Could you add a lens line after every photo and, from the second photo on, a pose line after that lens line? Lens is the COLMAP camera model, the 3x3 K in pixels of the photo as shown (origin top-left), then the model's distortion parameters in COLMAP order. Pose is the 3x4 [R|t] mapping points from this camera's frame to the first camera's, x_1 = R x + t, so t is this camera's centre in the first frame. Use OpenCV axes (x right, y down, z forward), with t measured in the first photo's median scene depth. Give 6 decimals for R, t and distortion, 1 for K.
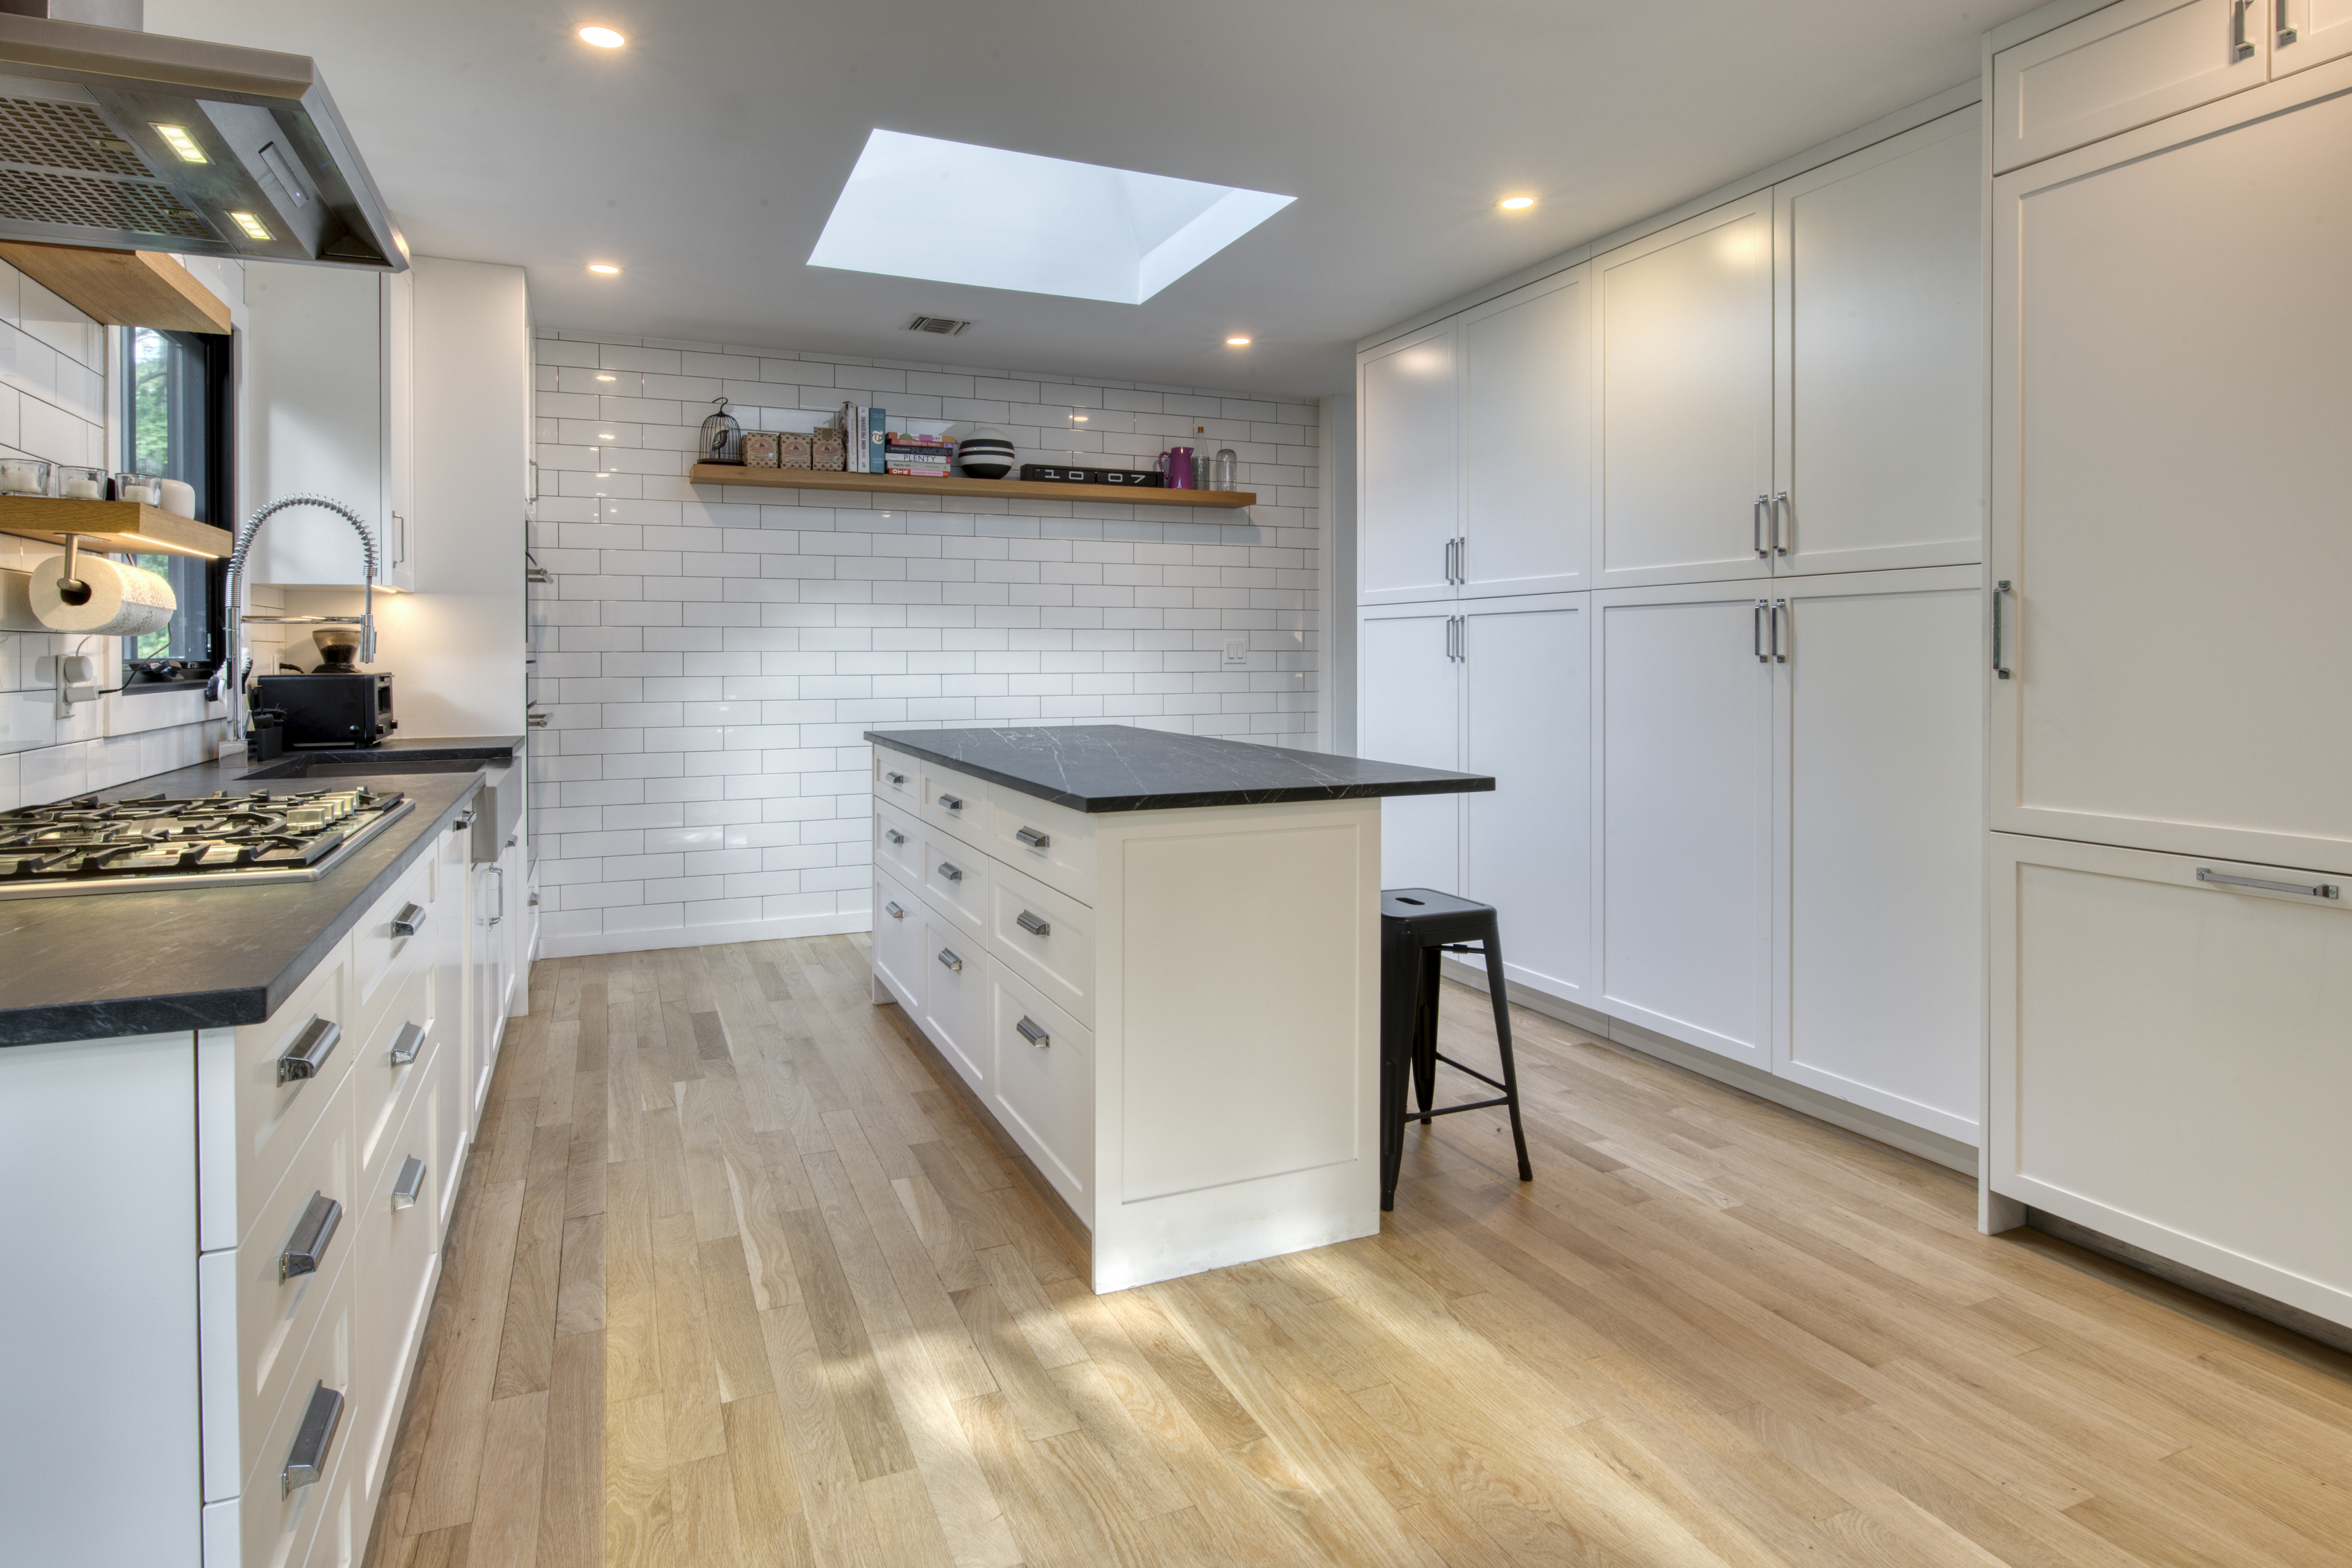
lens RADIAL K [[1259.6, 0, 1171.0], [0, 1259.6, 659.5], [0, 0, 1]] dist [0.000782, -0.000218]
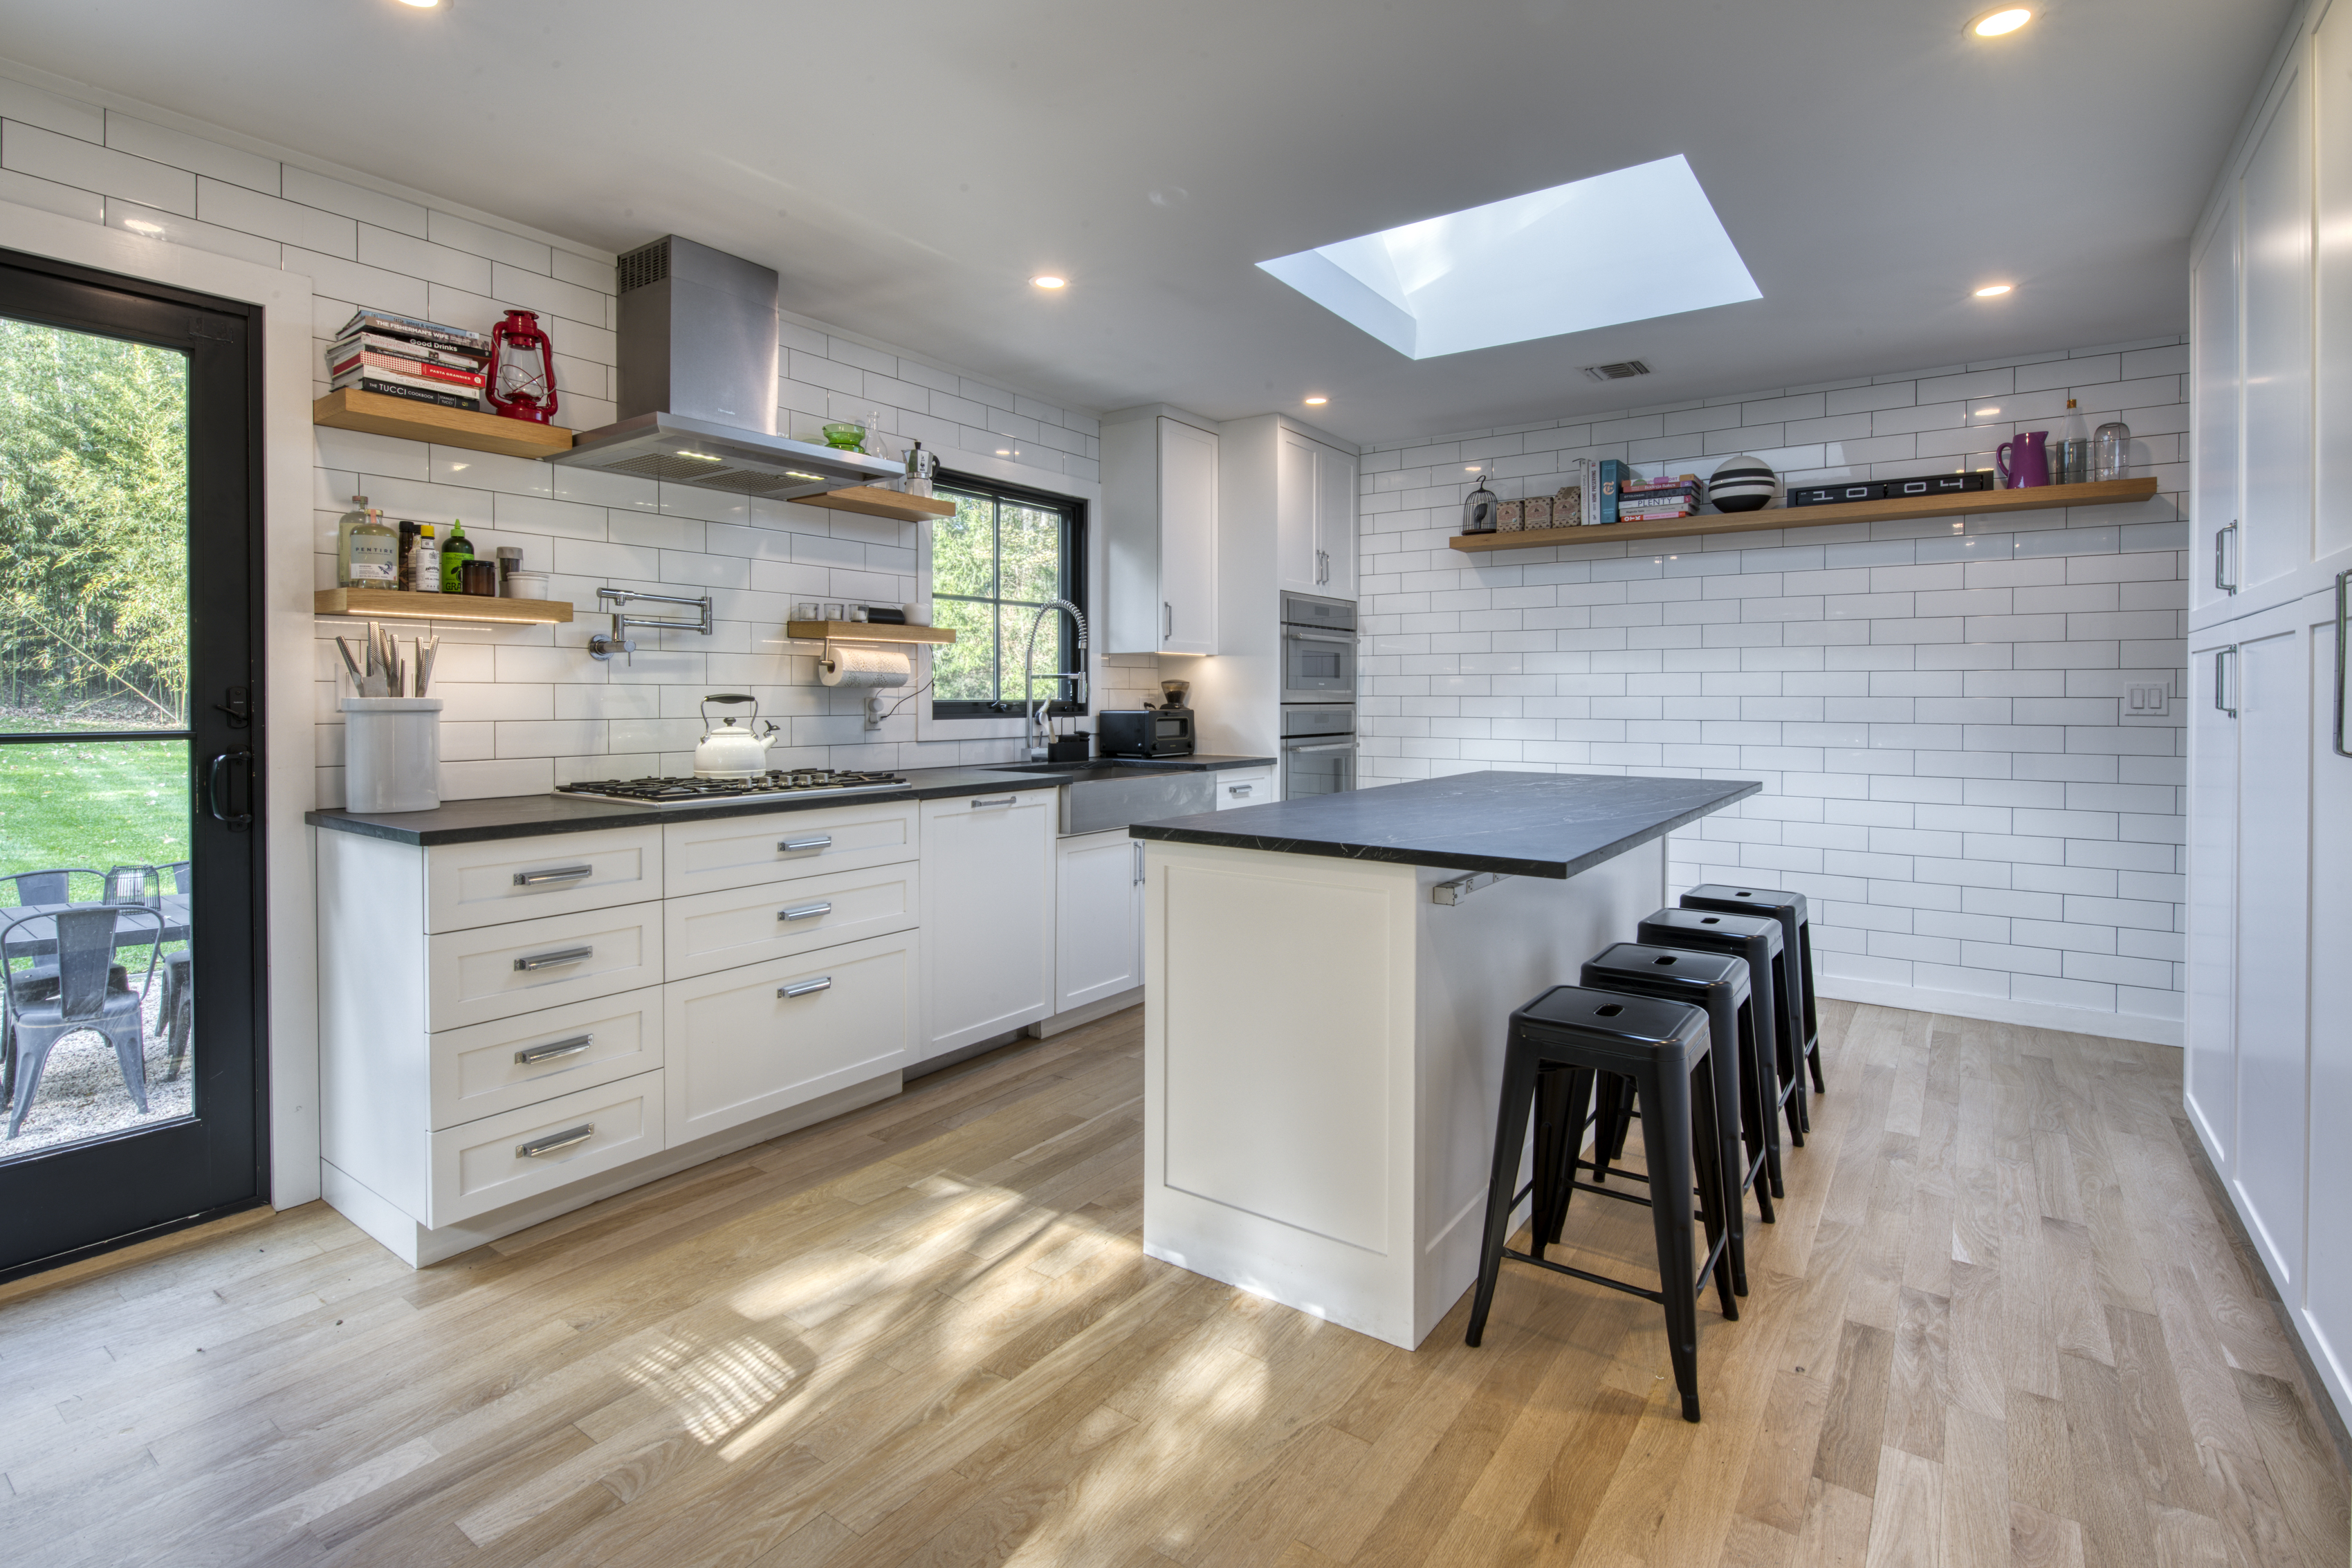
lens RADIAL K [[1137.1, 0, 1170.4], [0, 1137.1, 702.8], [0, 0, 1]] dist [-0.000391, -0.000110]
pose [[0.507395, 0.009805, -0.861658, 0.394770], [-0.007910, 0.999946, 0.006721, -0.004803], [0.861677, 0.003406, 0.507445, 0.225501]]
